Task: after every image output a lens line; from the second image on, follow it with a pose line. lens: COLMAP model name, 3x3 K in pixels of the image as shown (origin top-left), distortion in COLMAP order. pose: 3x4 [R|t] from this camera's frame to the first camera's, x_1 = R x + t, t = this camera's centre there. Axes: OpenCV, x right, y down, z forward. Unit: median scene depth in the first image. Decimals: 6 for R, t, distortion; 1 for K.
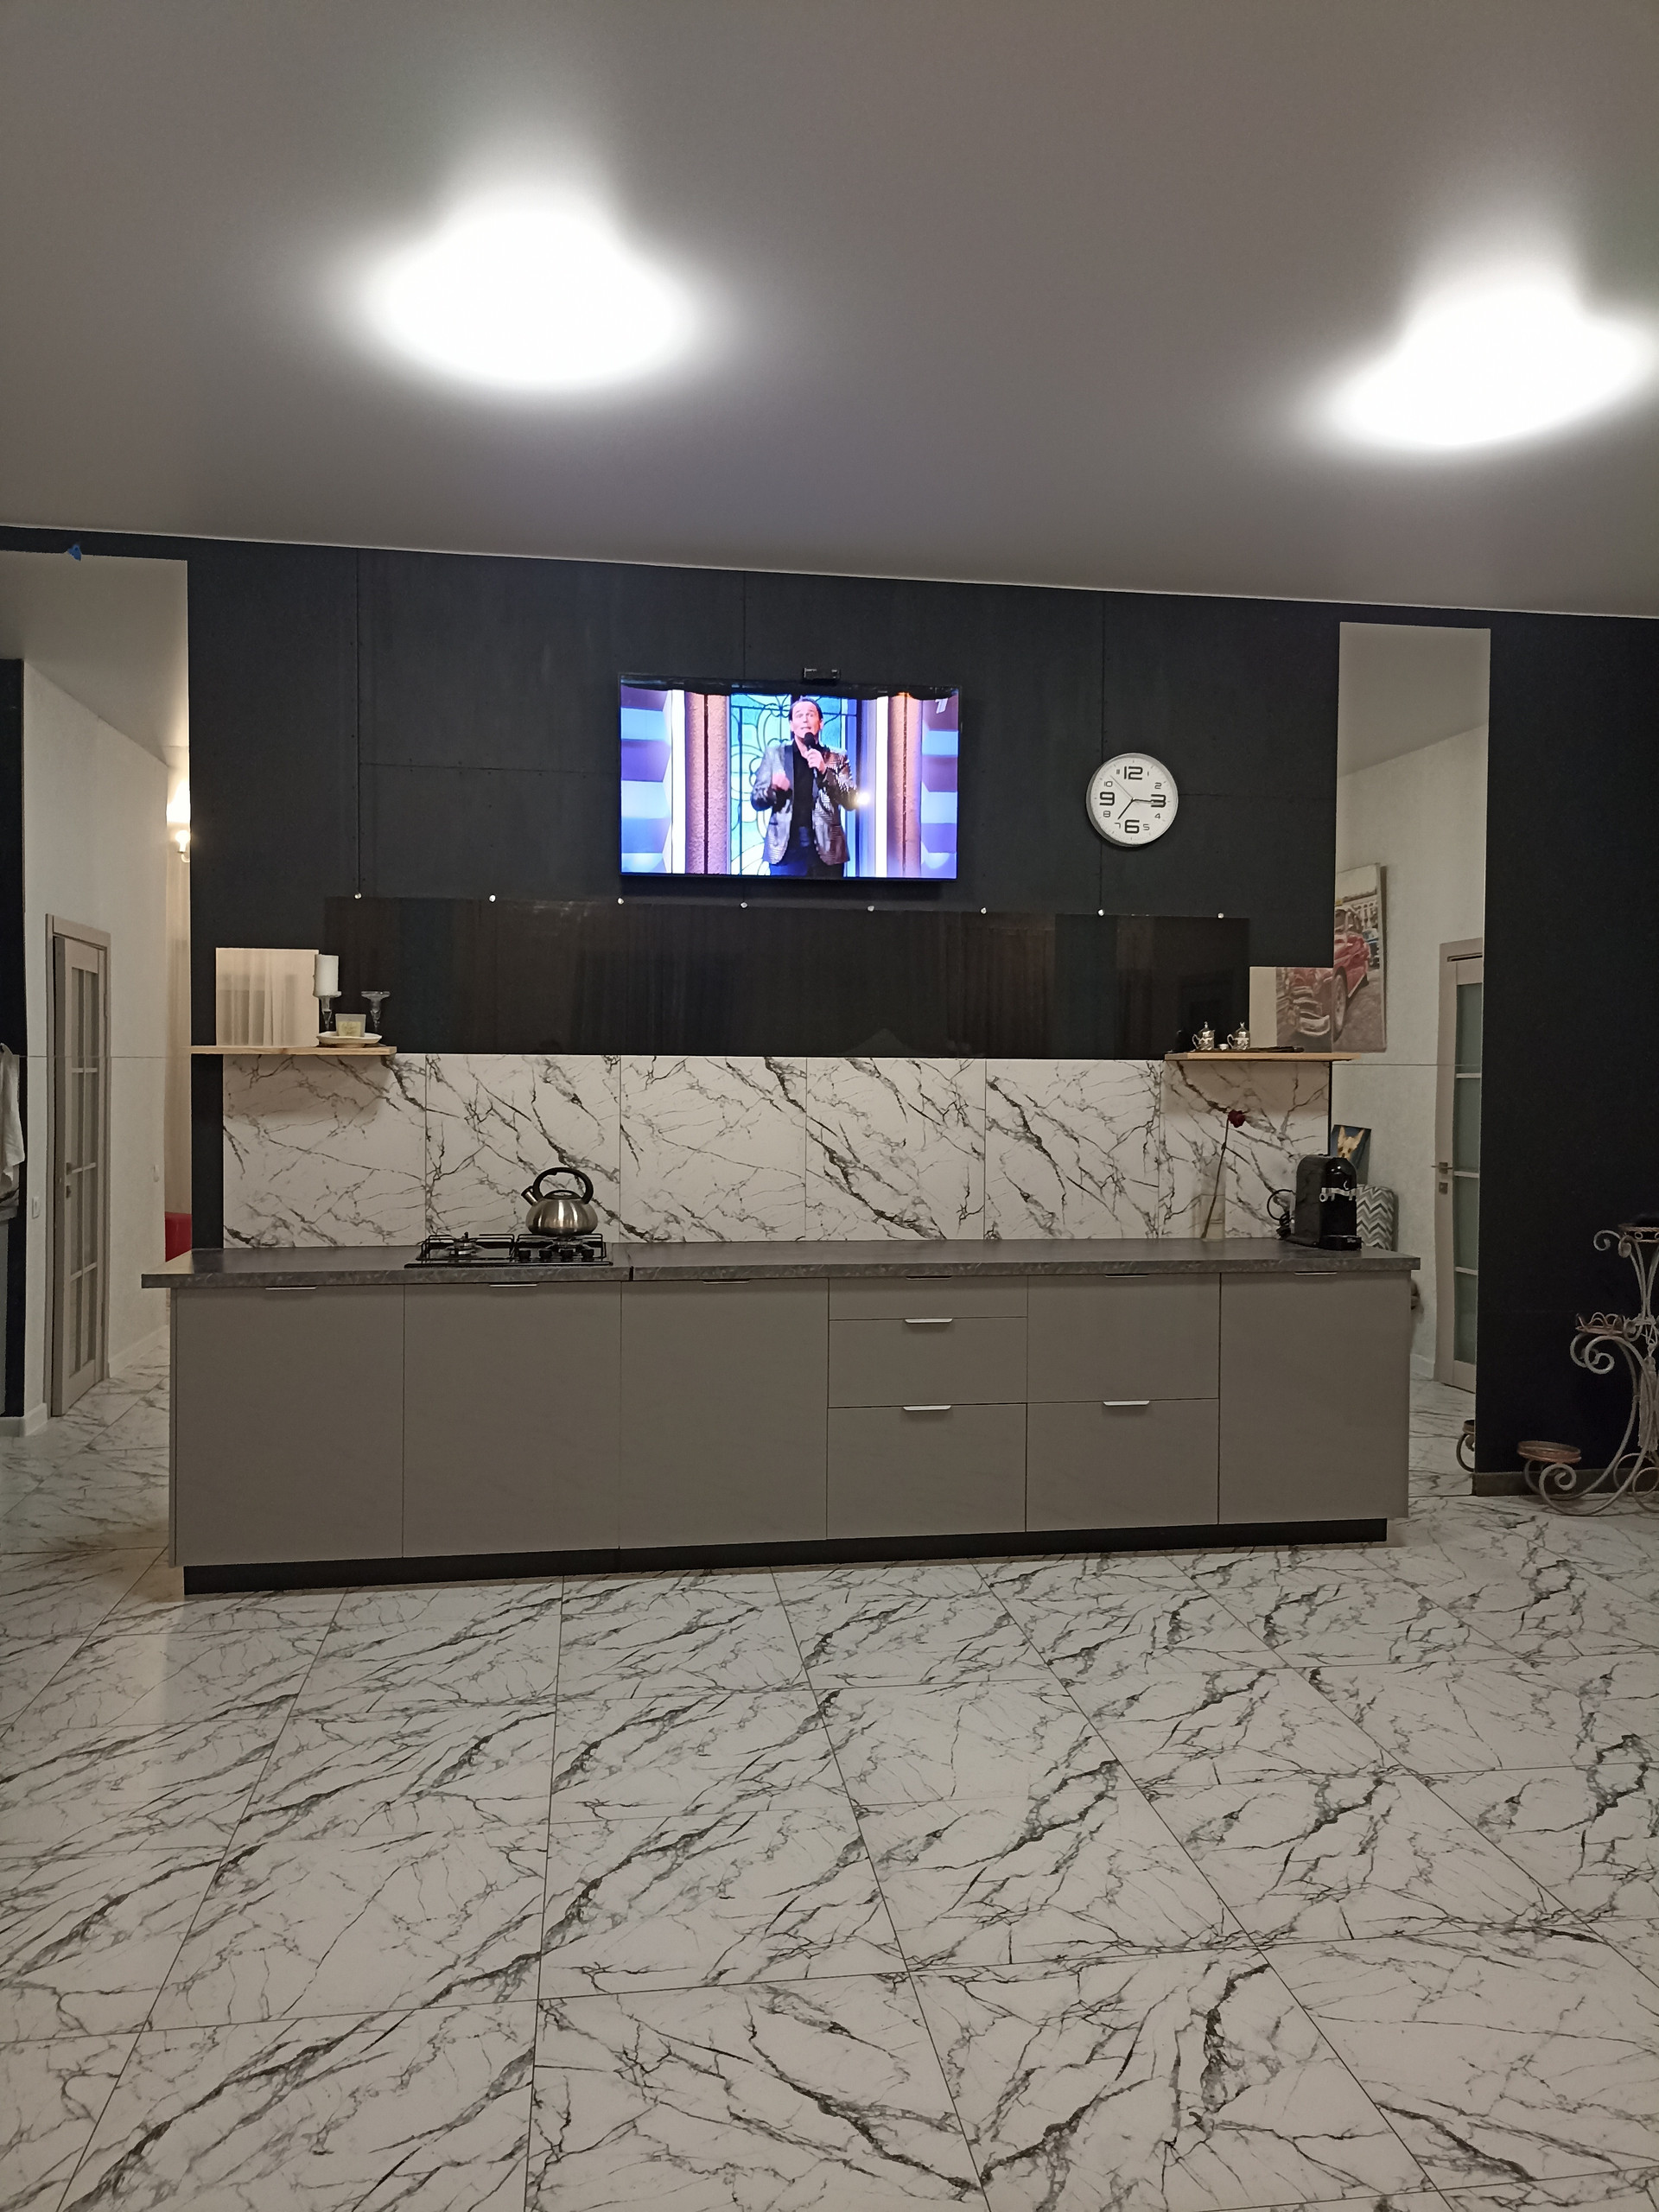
lens RADIAL K [[1627.0, 0, 831.5], [0, 1627.0, 1108.1], [0, 0, 1]] dist [0.014704, -0.002259]
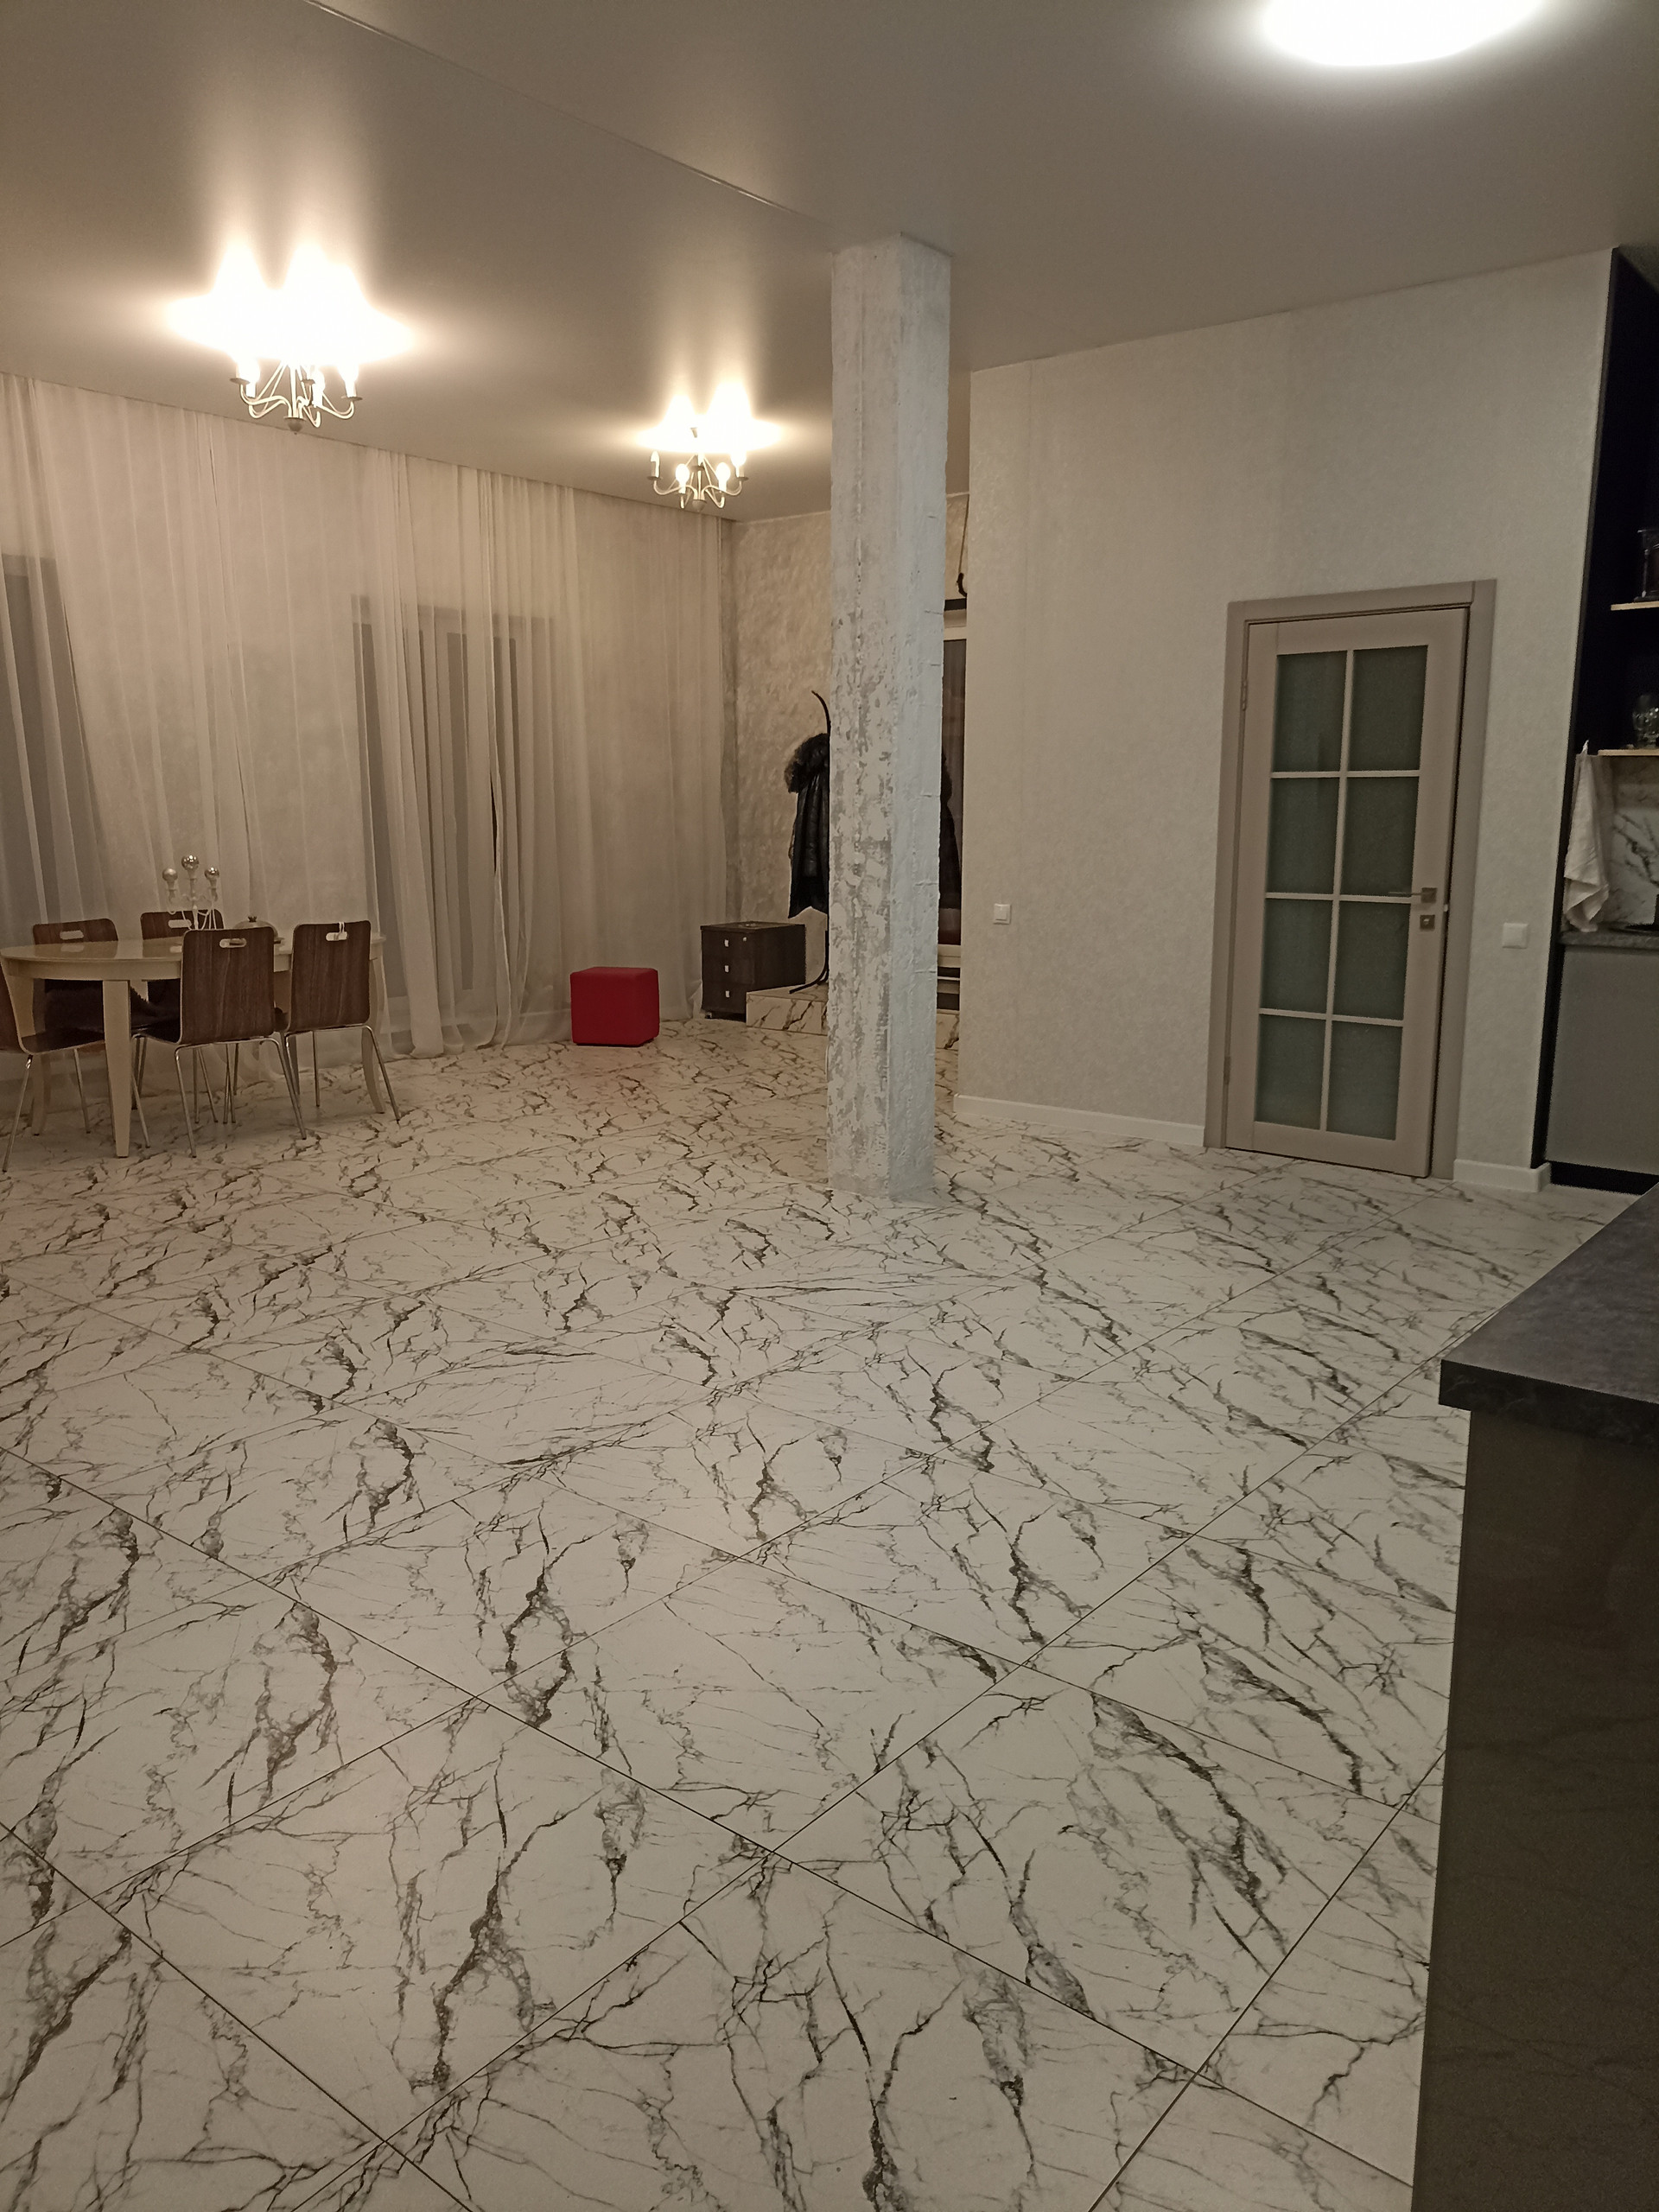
lens RADIAL K [[1639.0, 0, 820.2], [0, 1639.0, 1100.3], [0, 0, 1]] dist [0.029865, -0.018903]
pose [[-0.737306, 0.112420, -0.666139, 1.006997], [-0.024499, 0.980959, 0.192666, 0.005950], [0.675114, 0.158373, -0.720513, 1.861147]]
